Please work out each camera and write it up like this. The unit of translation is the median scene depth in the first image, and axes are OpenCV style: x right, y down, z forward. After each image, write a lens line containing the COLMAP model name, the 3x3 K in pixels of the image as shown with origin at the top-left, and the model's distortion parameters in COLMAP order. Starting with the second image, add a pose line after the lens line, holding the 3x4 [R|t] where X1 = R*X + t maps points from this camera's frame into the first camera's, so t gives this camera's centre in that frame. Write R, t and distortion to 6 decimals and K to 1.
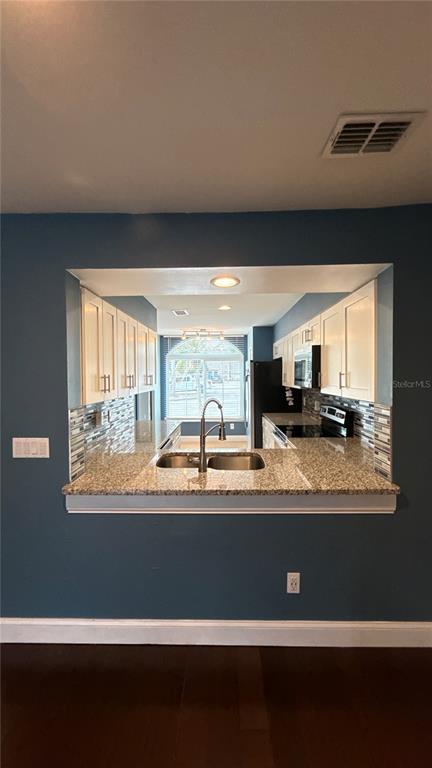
lens RADIAL K [[307.0, 0, 216.2], [0, 307.0, 381.6], [0, 0, 1]] dist [-0.000954, 0.000614]
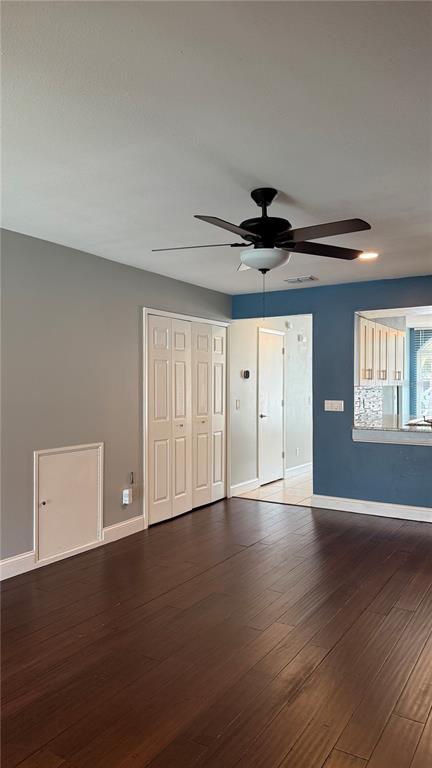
lens RADIAL K [[540.6, 0, 209.9], [0, 540.6, 388.5], [0, 0, 1]] dist [0.076501, -0.101814]
pose [[0.859940, 0.011484, -0.510266, 0.260135], [-0.016993, 0.999837, -0.006136, 0.082126], [0.510112, 0.013948, 0.859995, -1.327036]]
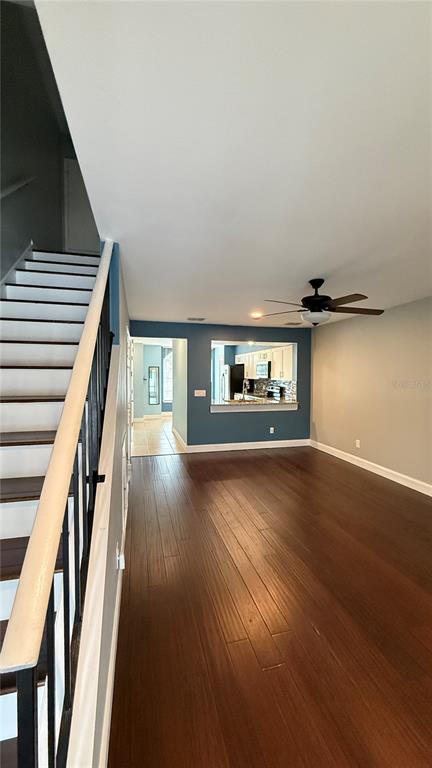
lens RADIAL K [[307.0, 0, 219.3], [0, 307.0, 382.8], [0, 0, 1]] dist [-0.000954, 0.000614]
pose [[0.957759, 0.004256, 0.287541, -0.791031], [-0.006723, 0.999949, 0.007593, 0.043789], [-0.287494, -0.009206, 0.957738, -1.302903]]
